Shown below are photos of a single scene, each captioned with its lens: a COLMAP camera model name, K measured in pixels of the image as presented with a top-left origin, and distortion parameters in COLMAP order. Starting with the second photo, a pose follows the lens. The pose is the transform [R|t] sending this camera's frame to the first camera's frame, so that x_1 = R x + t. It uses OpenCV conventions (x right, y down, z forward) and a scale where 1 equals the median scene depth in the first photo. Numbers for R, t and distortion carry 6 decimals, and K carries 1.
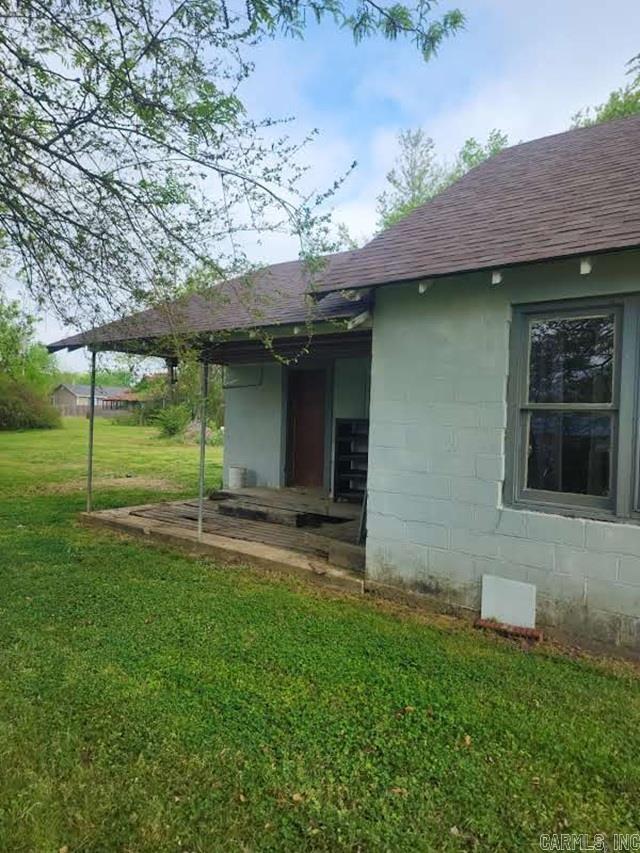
lens RADIAL K [[573.7, 0, 321.6], [0, 573.7, 405.9], [0, 0, 1]] dist [0.064984, -0.073853]
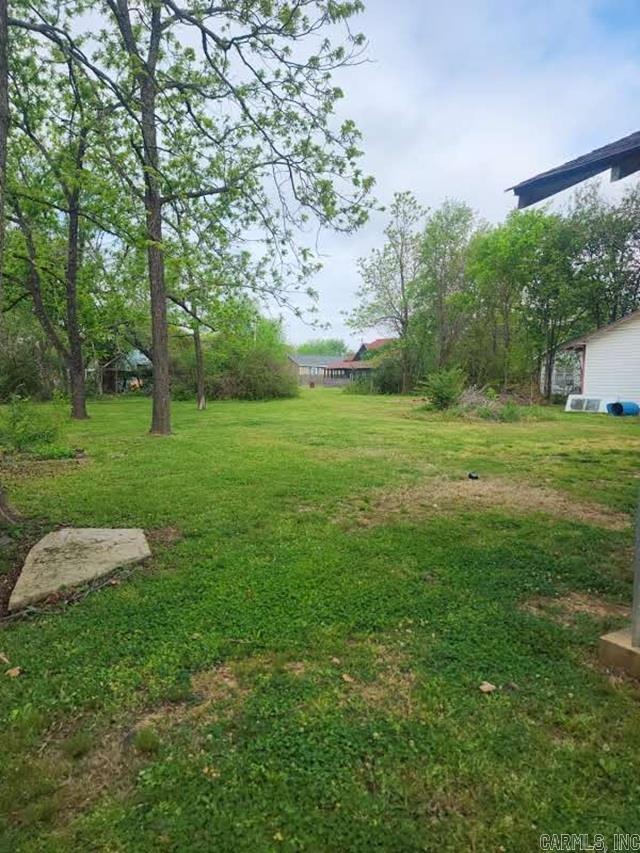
lens RADIAL K [[573.7, 0, 321.6], [0, 573.7, 405.9], [0, 0, 1]] dist [0.064984, -0.073853]
pose [[0.940333, 0.003046, -0.340242, -0.089252], [0.015856, 0.998481, 0.052762, 0.002796], [0.339886, -0.055009, 0.938857, 0.116140]]
